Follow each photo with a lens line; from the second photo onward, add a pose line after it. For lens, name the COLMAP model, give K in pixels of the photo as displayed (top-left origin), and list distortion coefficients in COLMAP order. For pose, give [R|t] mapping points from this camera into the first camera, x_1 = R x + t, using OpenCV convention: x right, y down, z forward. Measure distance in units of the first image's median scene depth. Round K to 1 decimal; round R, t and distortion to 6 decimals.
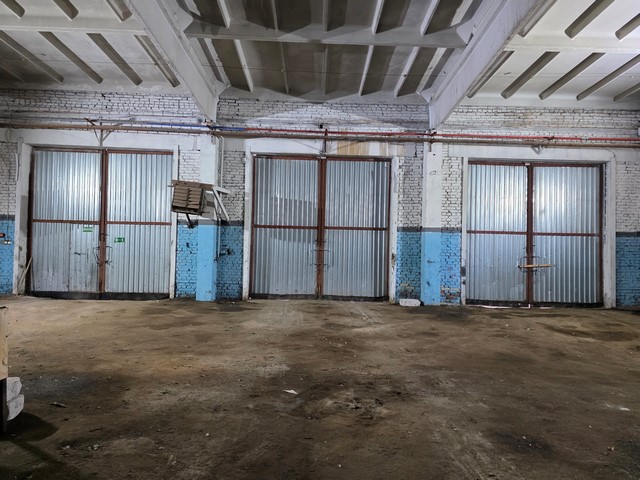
lens RADIAL K [[424.8, 0, 319.5], [0, 424.8, 238.8], [0, 0, 1]] dist [0.063252, -0.050968]
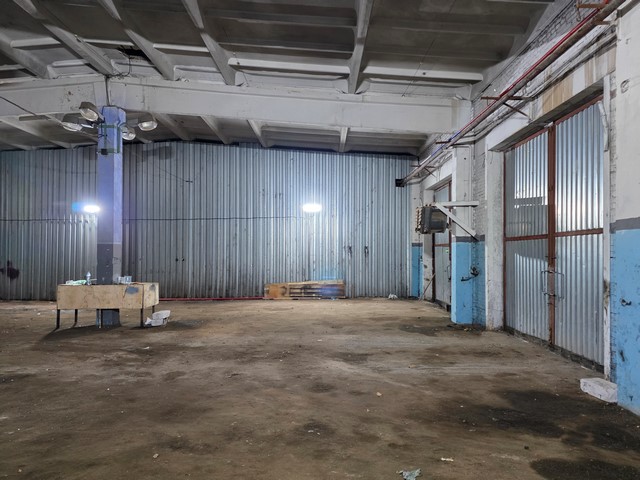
lens RADIAL K [[424.8, 0, 319.5], [0, 424.8, 245.0], [0, 0, 1]] dist [0.063252, -0.050968]
pose [[-0.022798, -0.047546, -0.998609, 1.416418], [0.012715, 0.998774, -0.047844, 0.030830], [0.999659, -0.013788, -0.022165, 1.485292]]
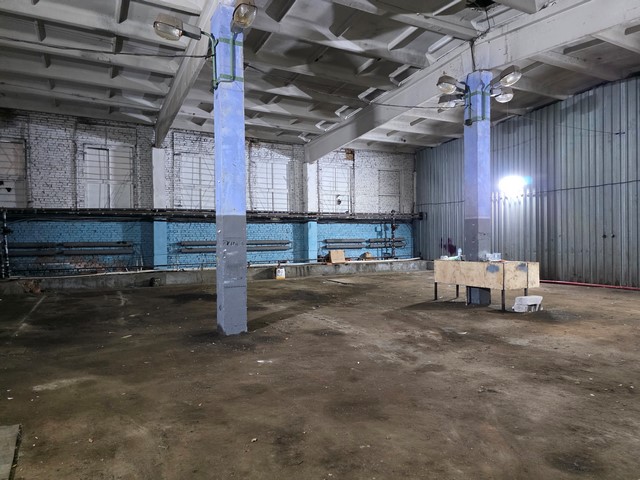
lens RADIAL K [[424.8, 0, 323.8], [0, 424.8, 239.2], [0, 0, 1]] dist [0.063252, -0.050968]
pose [[-0.885456, -0.012462, -0.464556, 0.928213], [-0.003935, 0.999806, -0.019321, 0.047274], [0.464706, -0.015280, -0.885333, 1.813790]]
